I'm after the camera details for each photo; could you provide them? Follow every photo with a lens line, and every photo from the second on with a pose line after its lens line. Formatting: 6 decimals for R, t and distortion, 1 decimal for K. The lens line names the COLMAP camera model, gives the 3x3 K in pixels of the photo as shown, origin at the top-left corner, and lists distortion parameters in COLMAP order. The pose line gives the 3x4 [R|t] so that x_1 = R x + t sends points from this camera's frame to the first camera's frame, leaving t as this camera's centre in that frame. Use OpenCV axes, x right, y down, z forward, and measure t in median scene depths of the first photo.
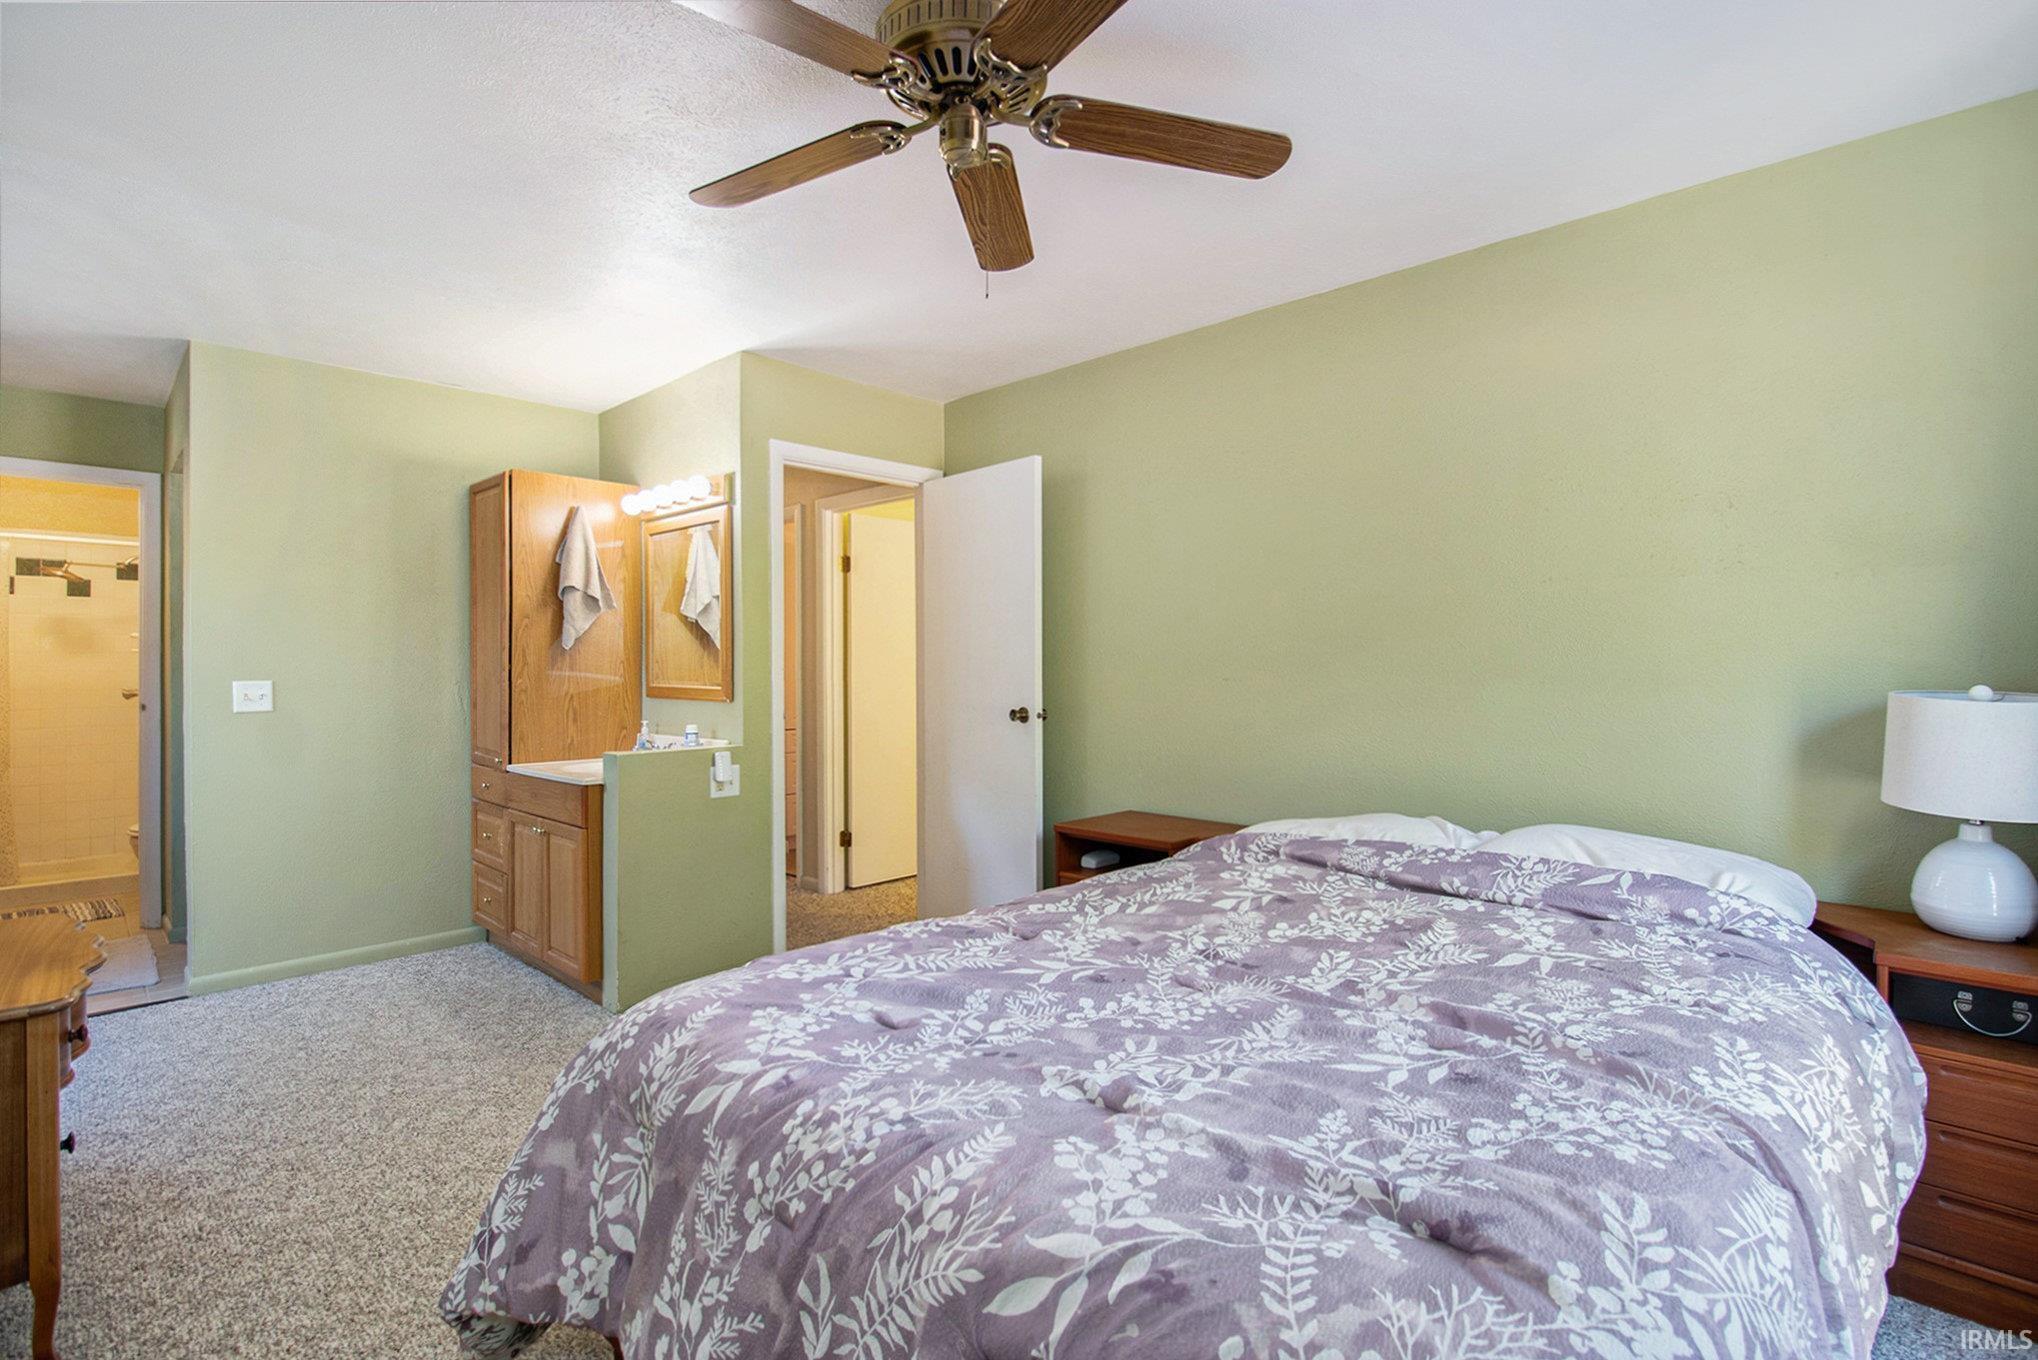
lens RADIAL K [[949.1, 0, 1068.9], [0, 949.1, 665.3], [0, 0, 1]] dist [-0.010575, -0.003942]
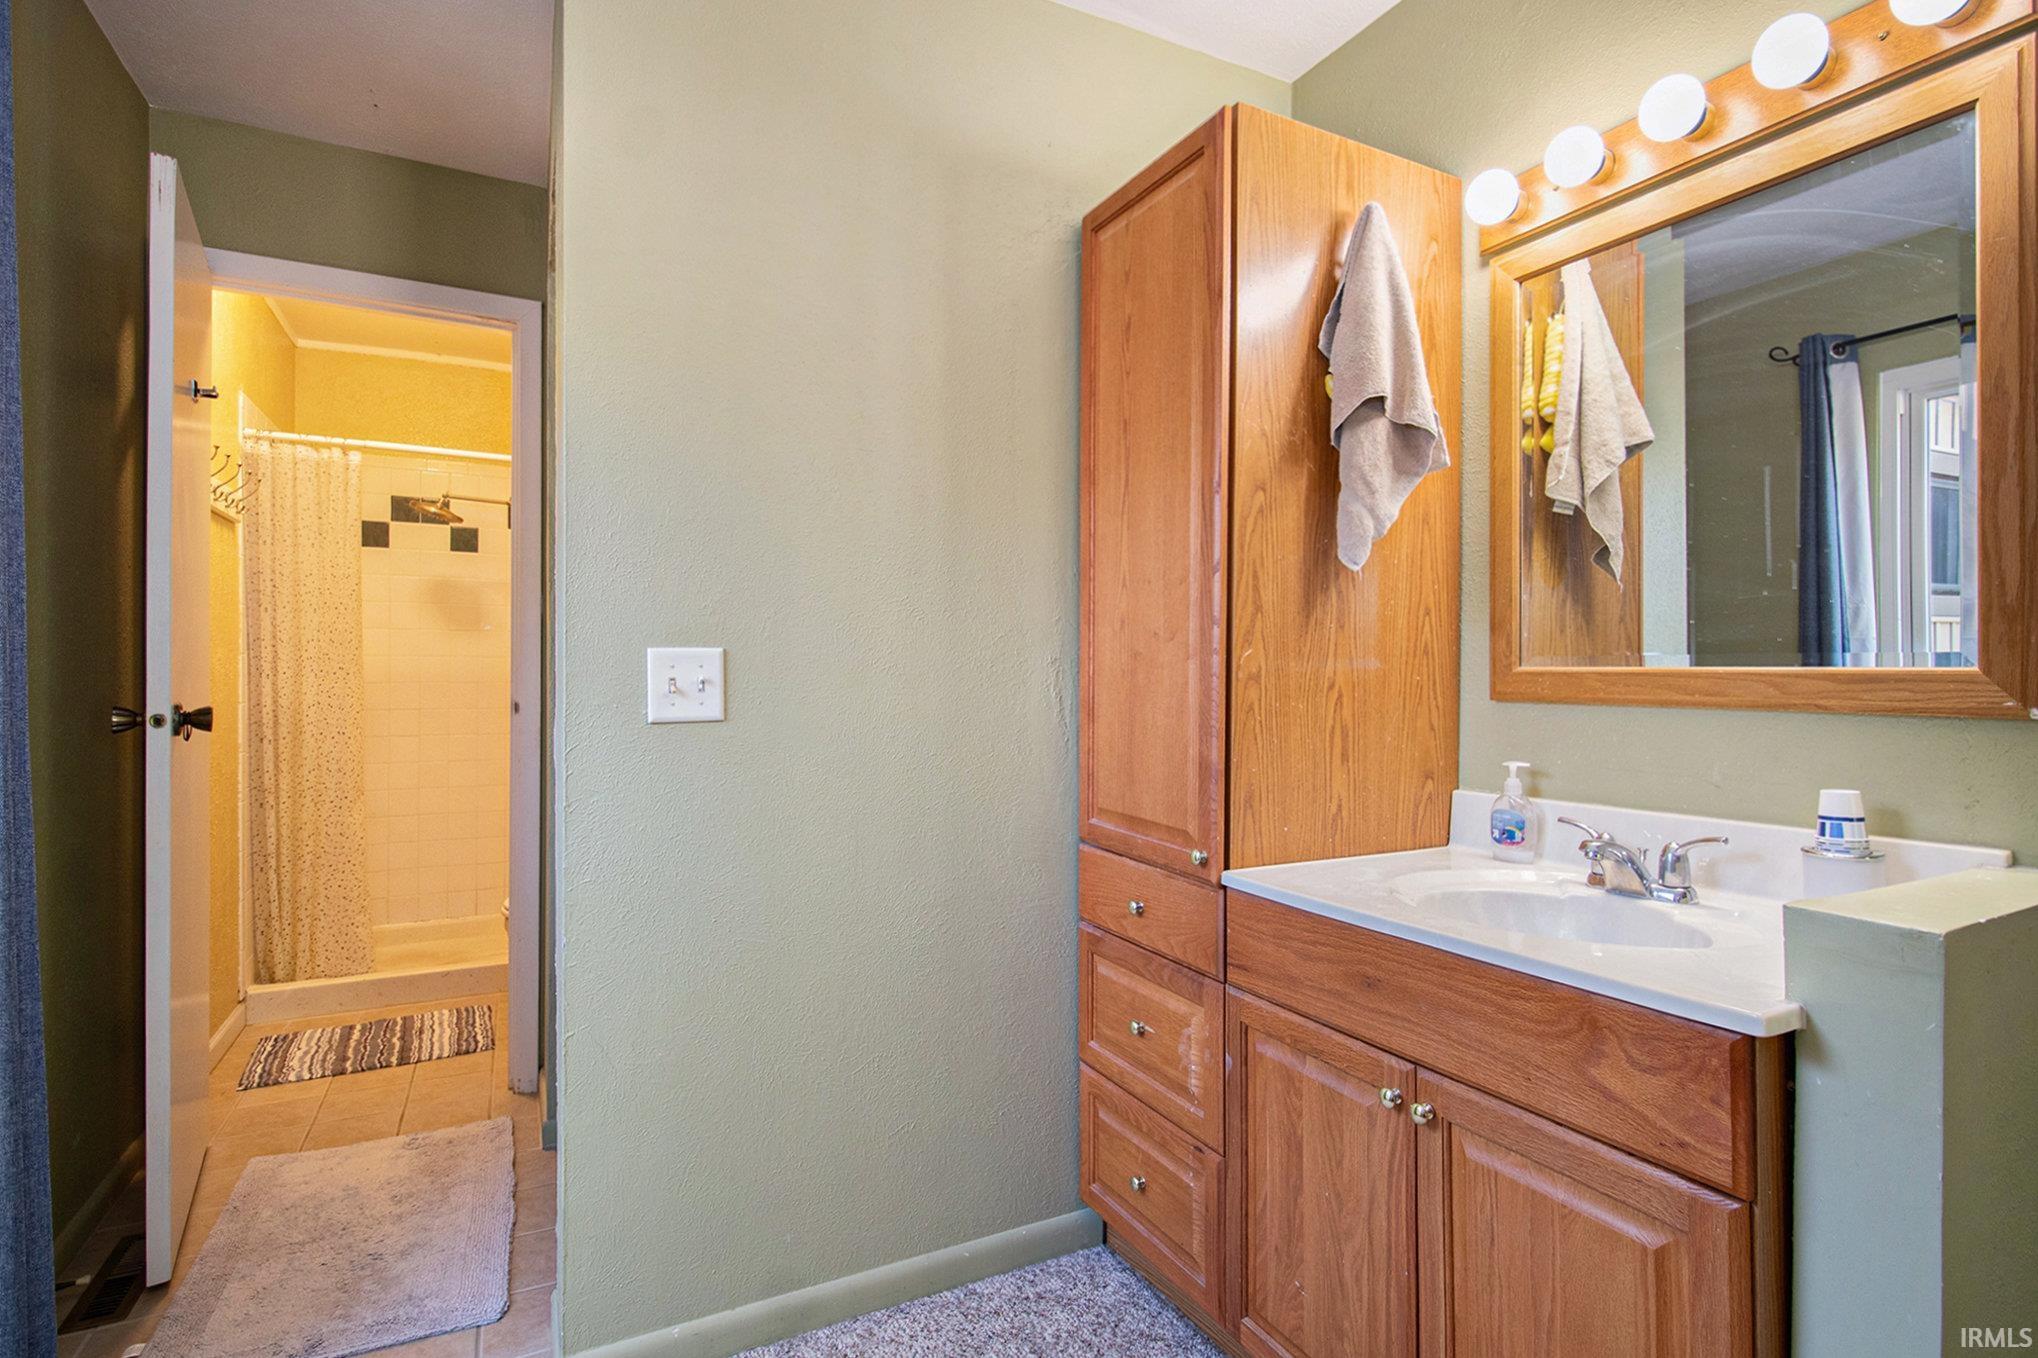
lens RADIAL K [[1015.3, 0, 1019.4], [0, 1015.3, 674.6], [0, 0, 1]] dist [-0.004473, -0.000245]
pose [[0.933053, 0.004043, -0.359717, -0.497752], [-0.004623, 0.999989, -0.000751, 0.025090], [0.359710, 0.002363, 0.933061, 0.554706]]
